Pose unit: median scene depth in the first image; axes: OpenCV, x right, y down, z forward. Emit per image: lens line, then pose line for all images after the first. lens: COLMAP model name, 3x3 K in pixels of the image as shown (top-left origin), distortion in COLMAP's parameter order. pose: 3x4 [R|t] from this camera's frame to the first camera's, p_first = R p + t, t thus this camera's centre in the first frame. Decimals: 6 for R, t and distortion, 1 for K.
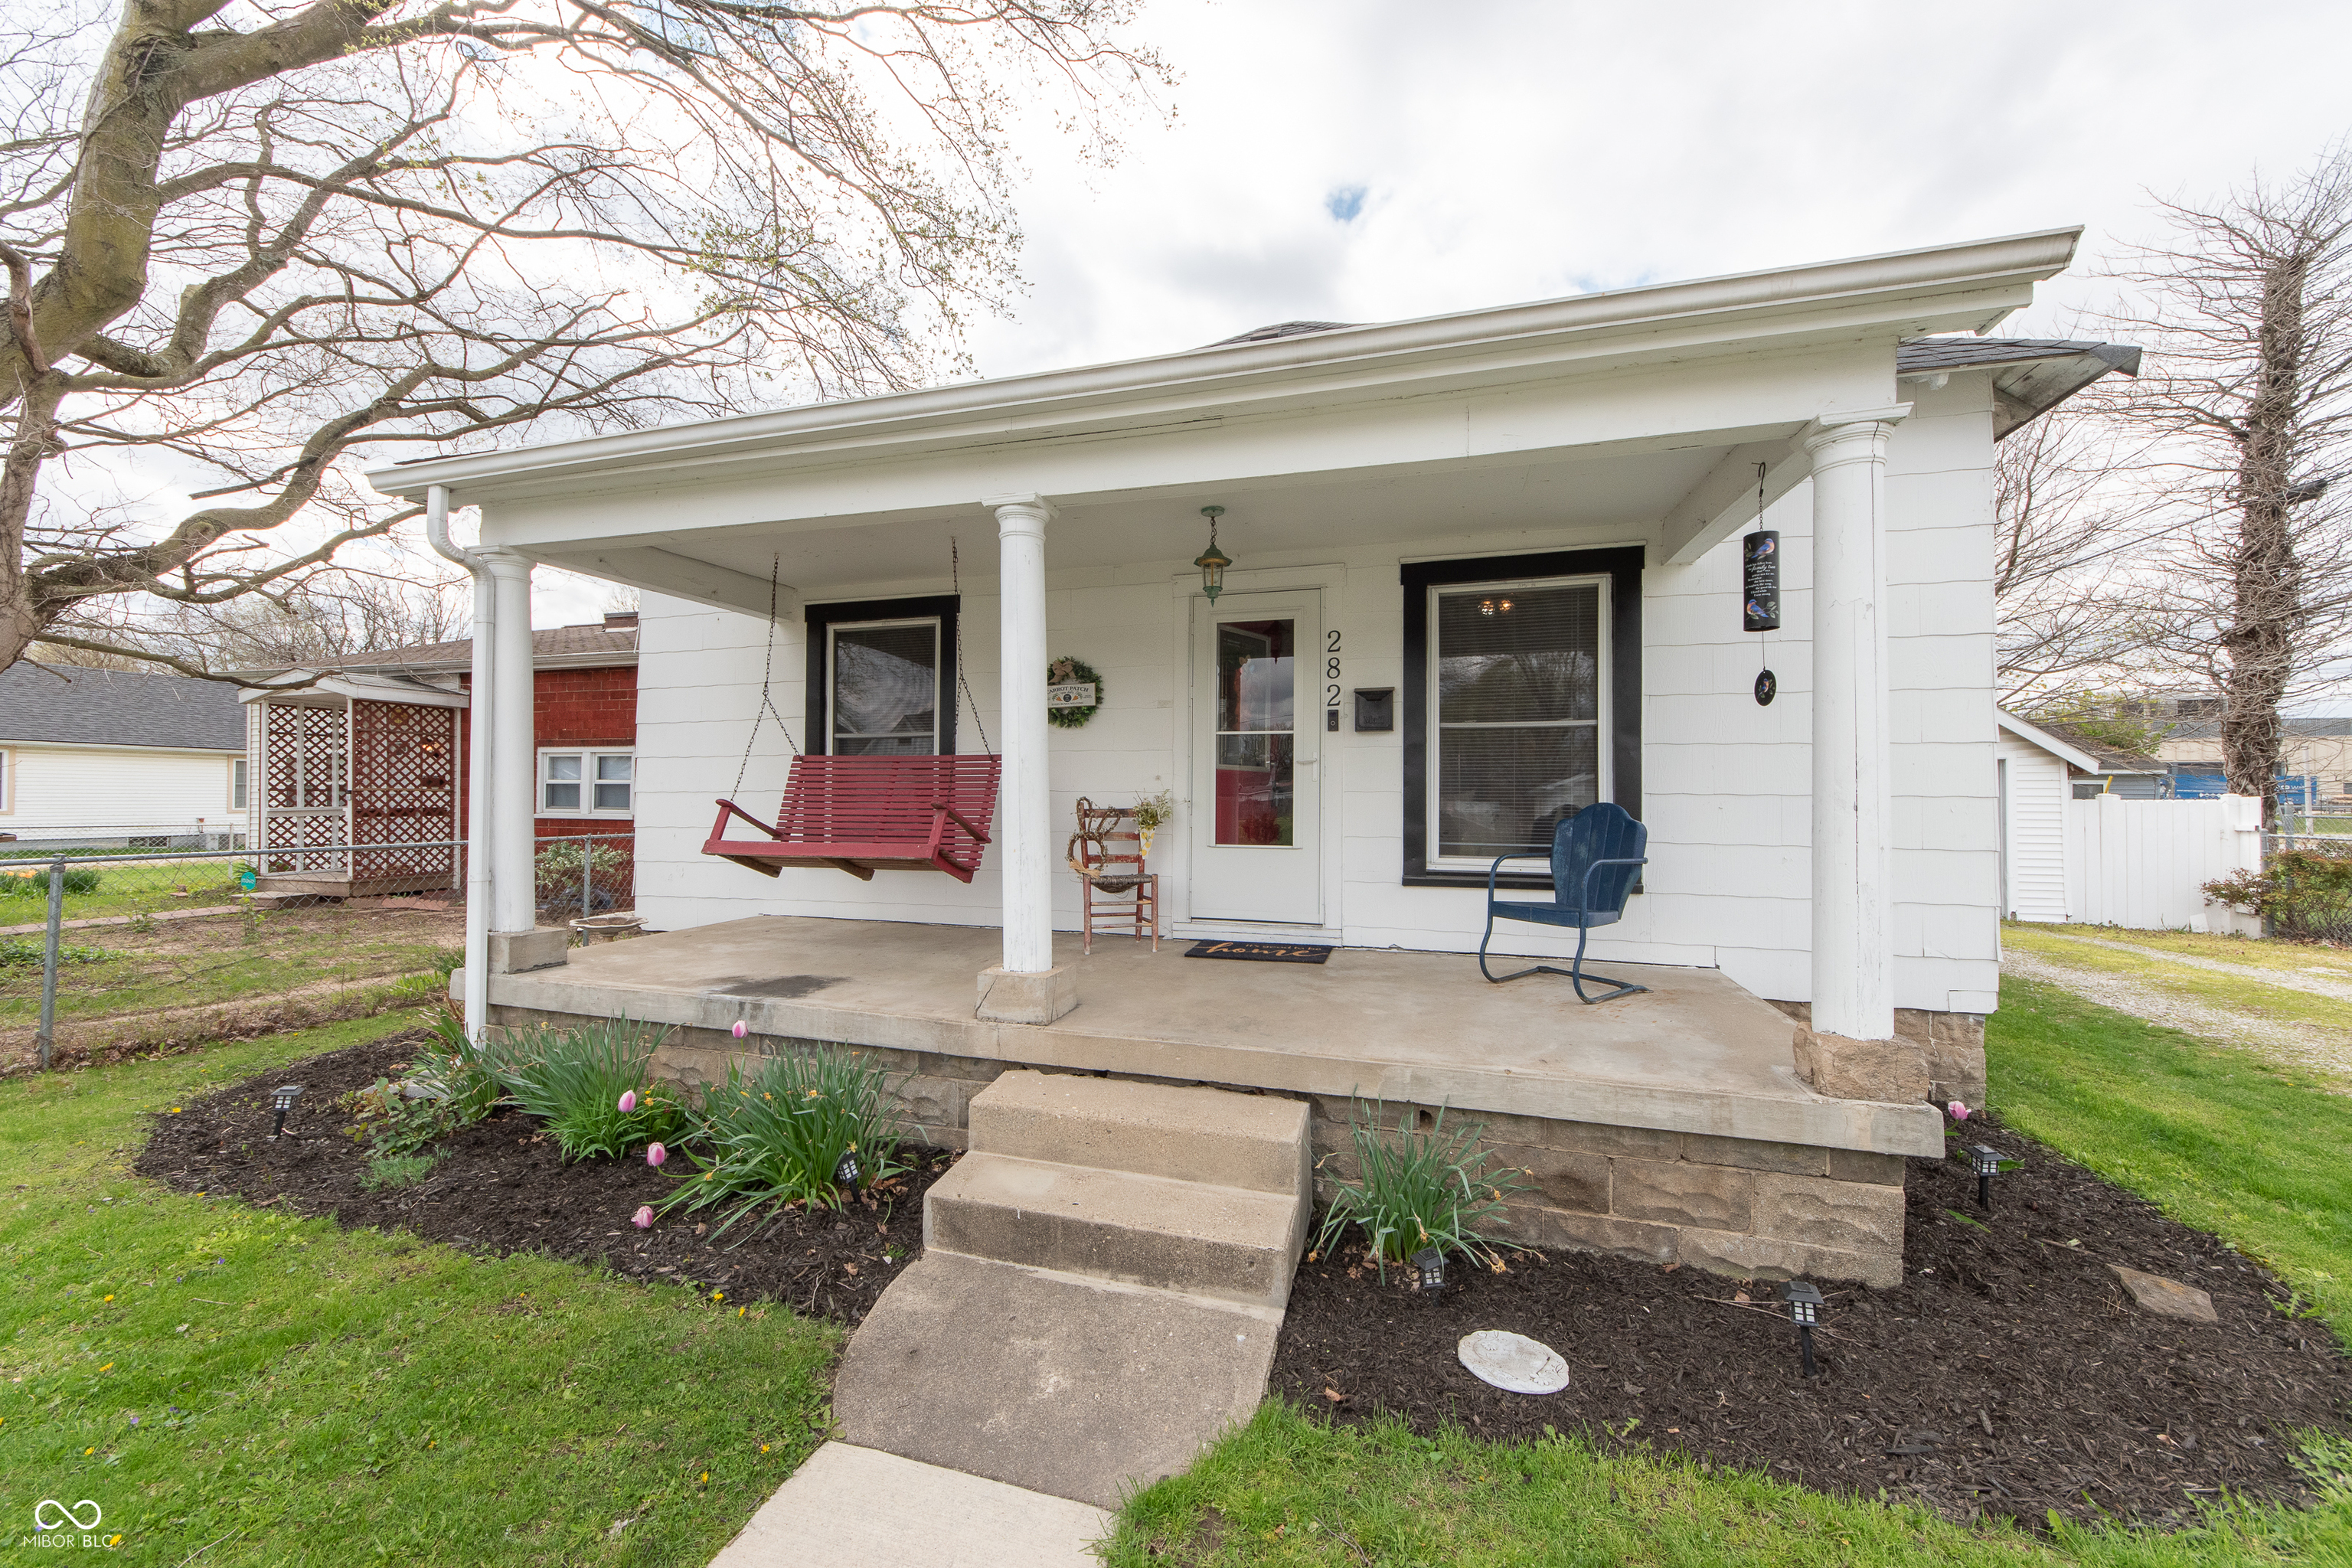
lens RADIAL K [[842.5, 0, 1171.6], [0, 842.5, 791.6], [0, 0, 1]] dist [-0.007750, 0.001673]
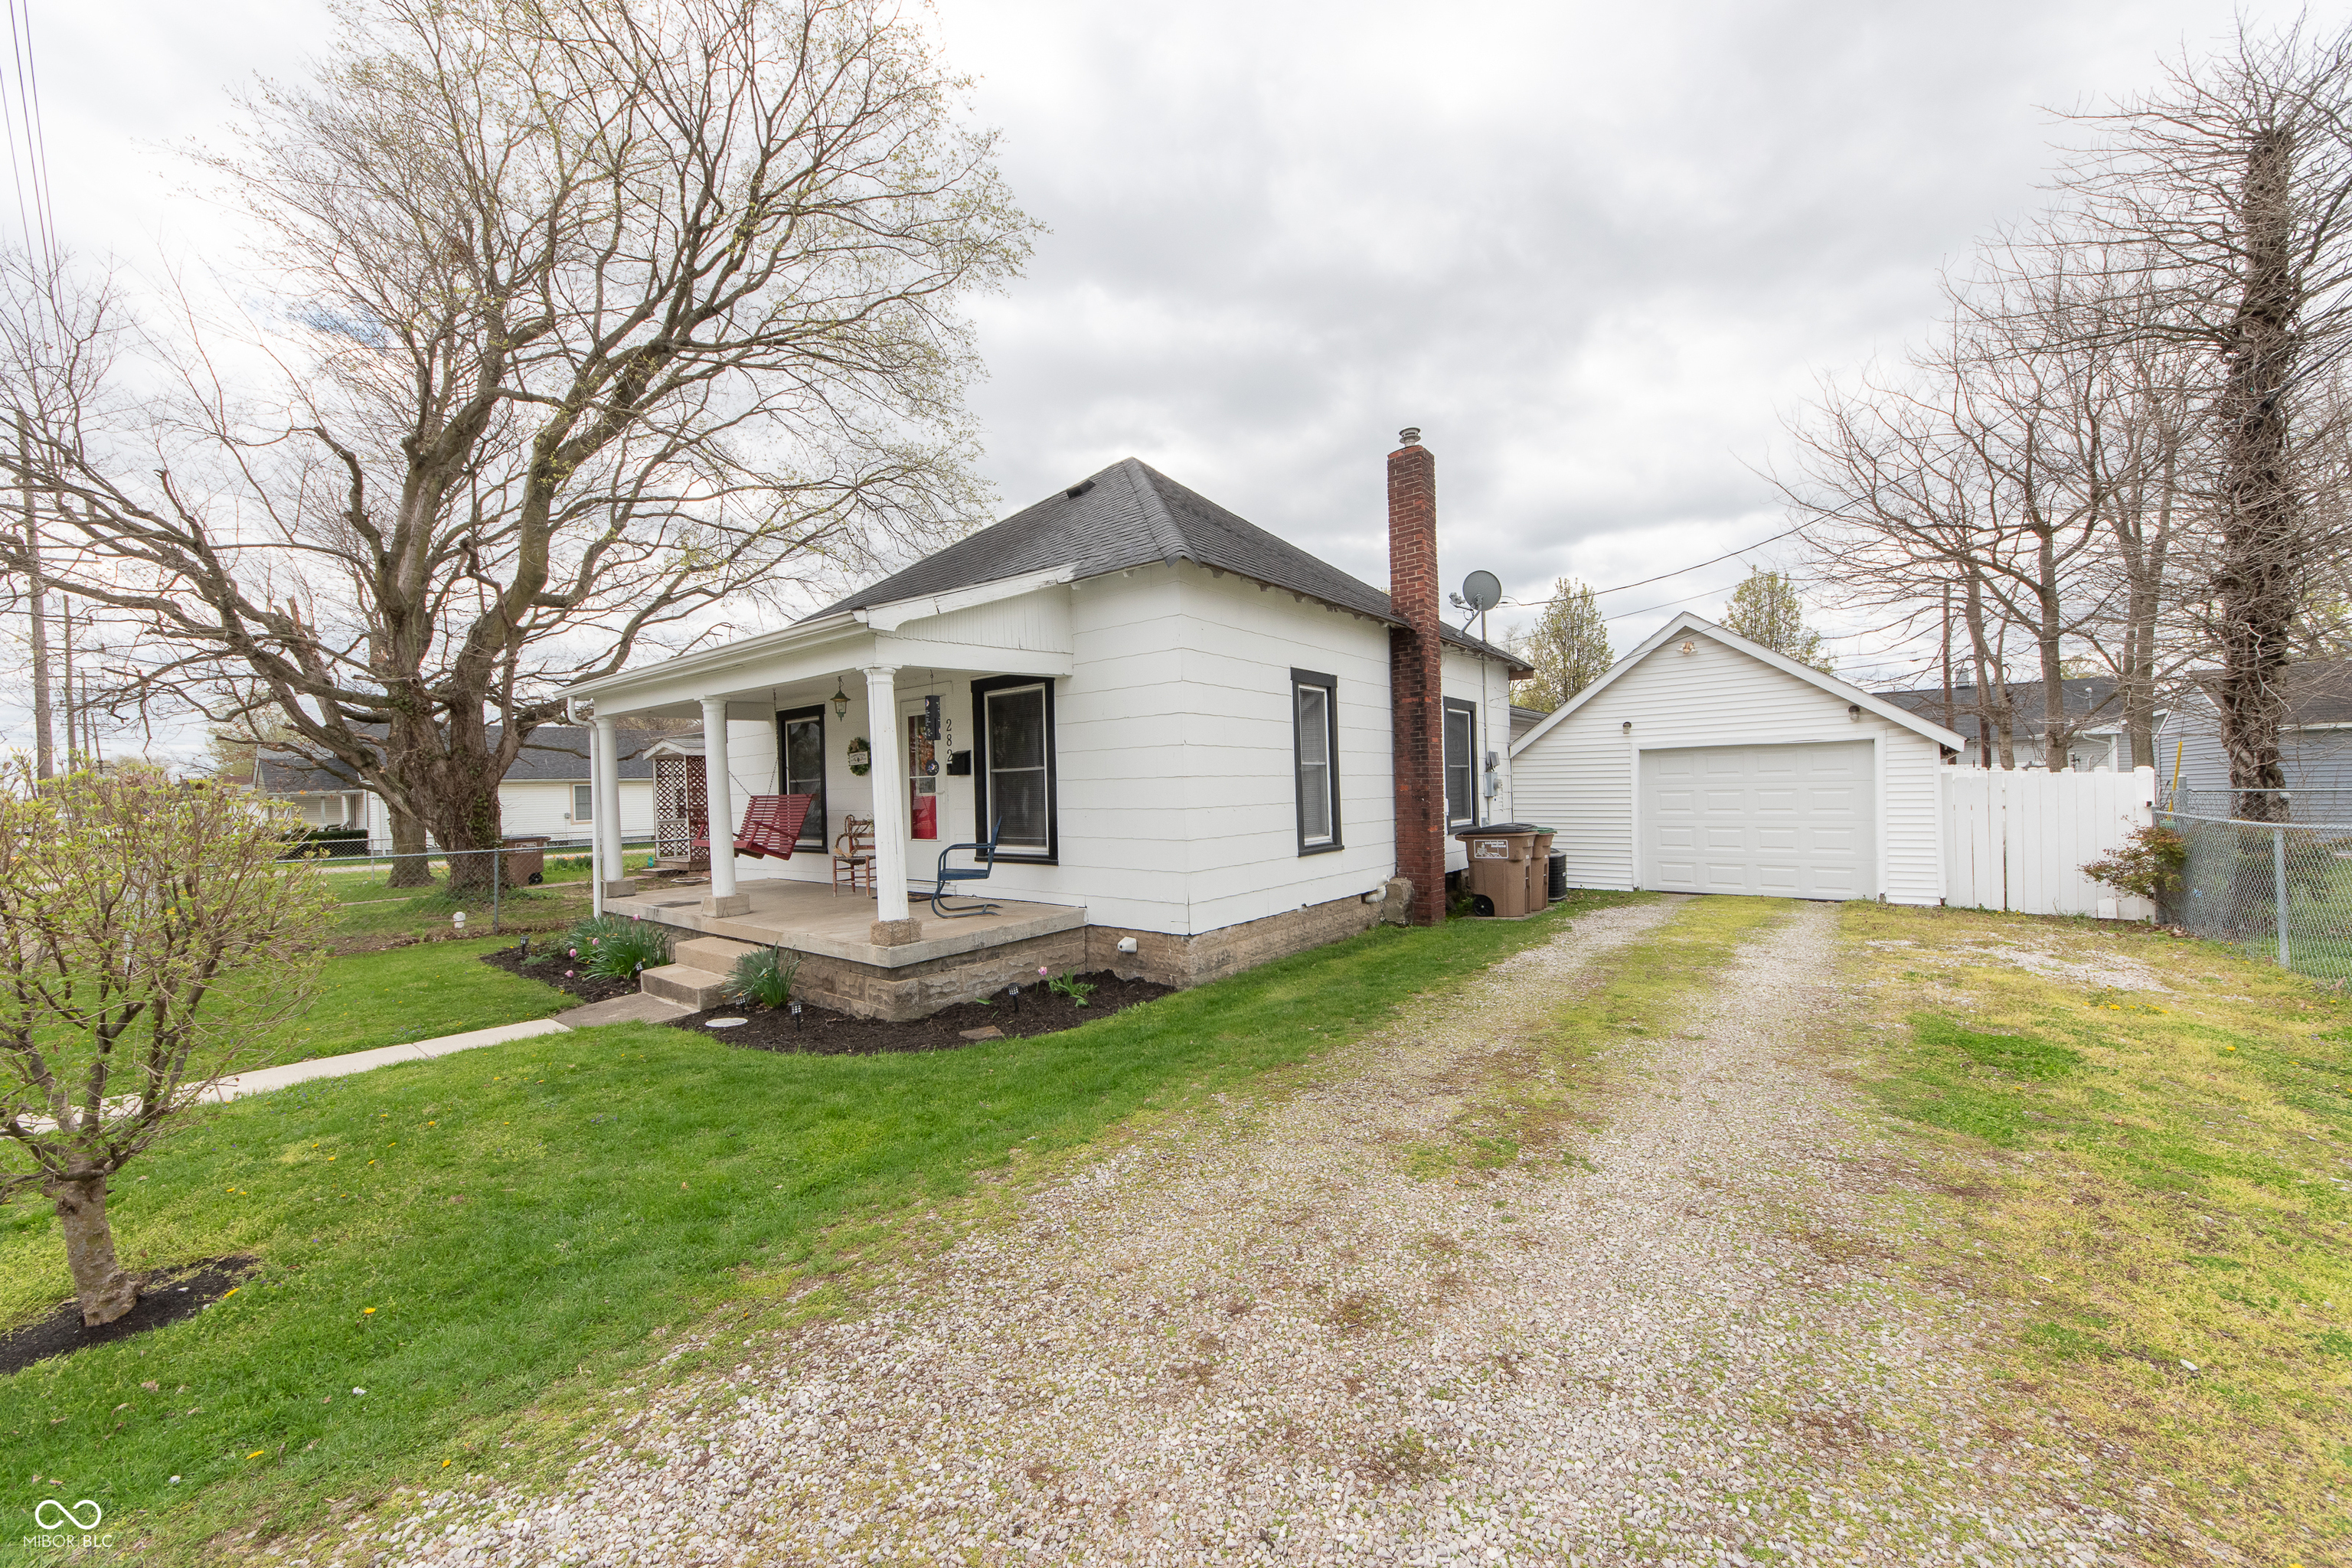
lens RADIAL K [[842.5, 0, 1181.2], [0, 842.5, 793.0], [0, 0, 1]] dist [-0.007750, 0.001673]
pose [[0.926464, -0.030070, -0.375179, 1.083608], [0.037282, 0.999233, 0.011978, -0.030638], [0.374531, -0.025085, 0.926875, -0.391355]]
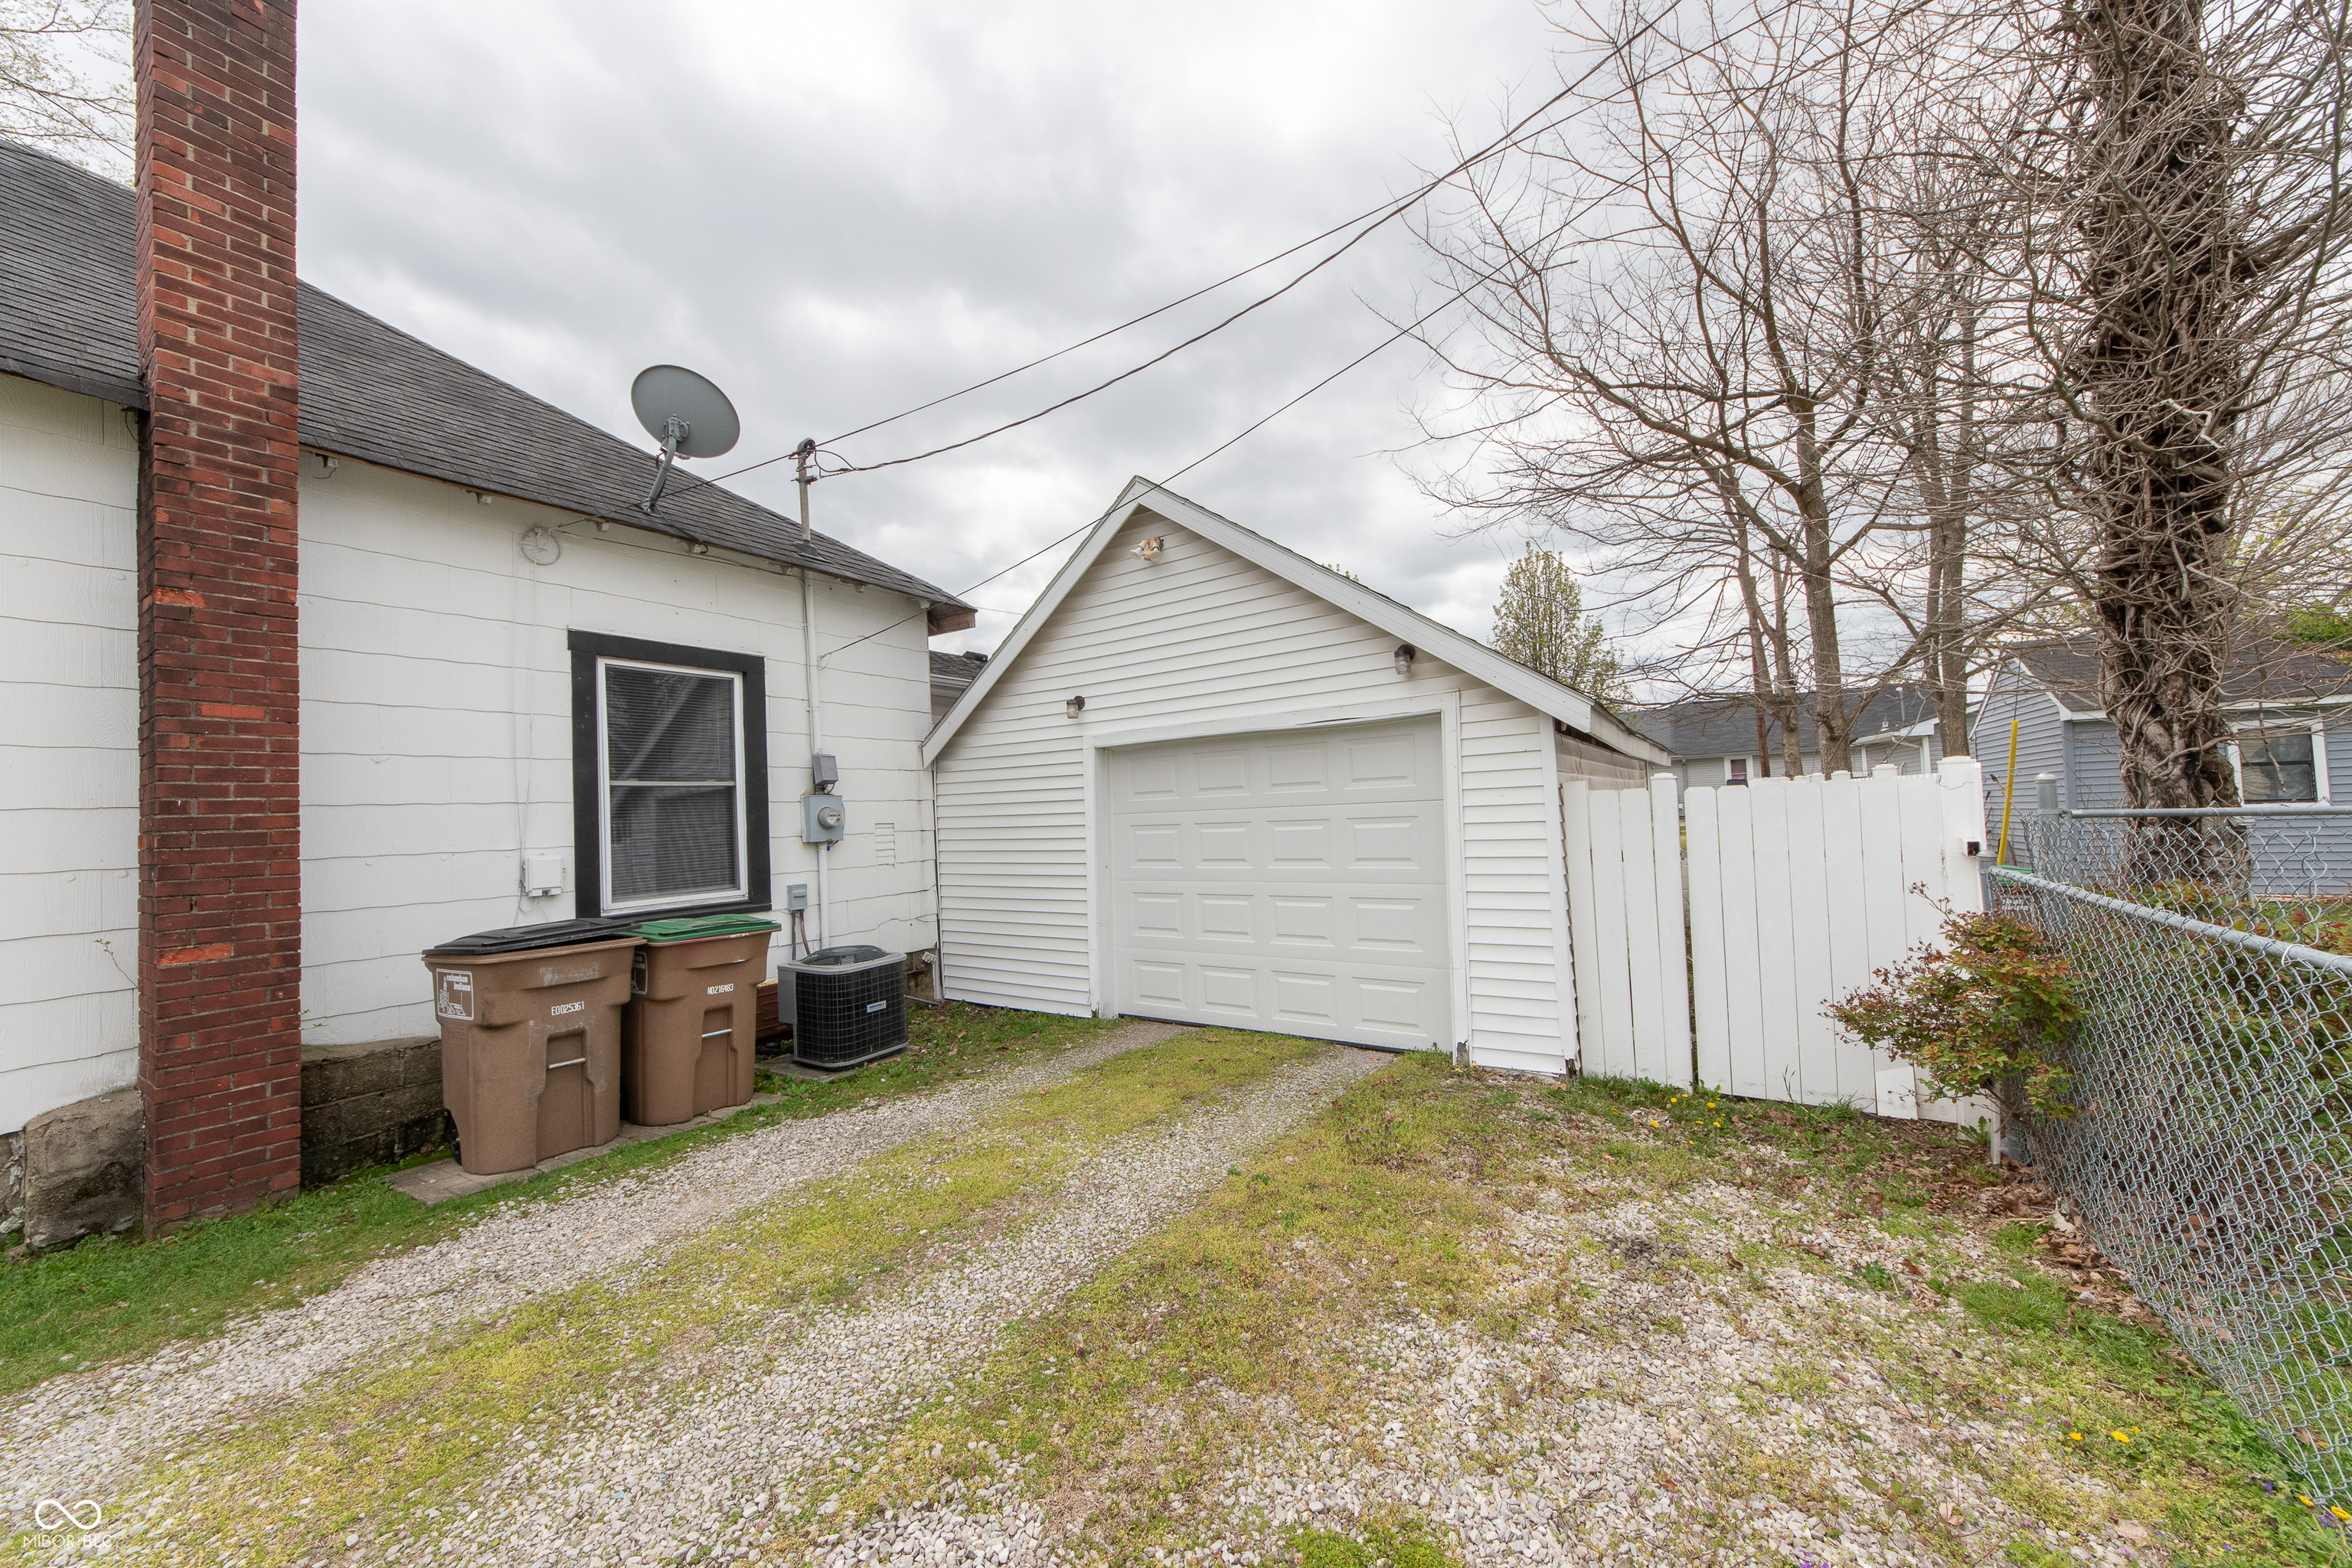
lens RADIAL K [[842.5, 0, 1174.6], [0, 842.5, 781.3], [0, 0, 1]] dist [-0.007750, 0.001673]
pose [[0.958634, -0.059939, -0.278258, 1.740998], [0.054647, 0.998147, -0.026745, 0.007374], [0.279346, 0.010433, 0.960134, 0.893780]]
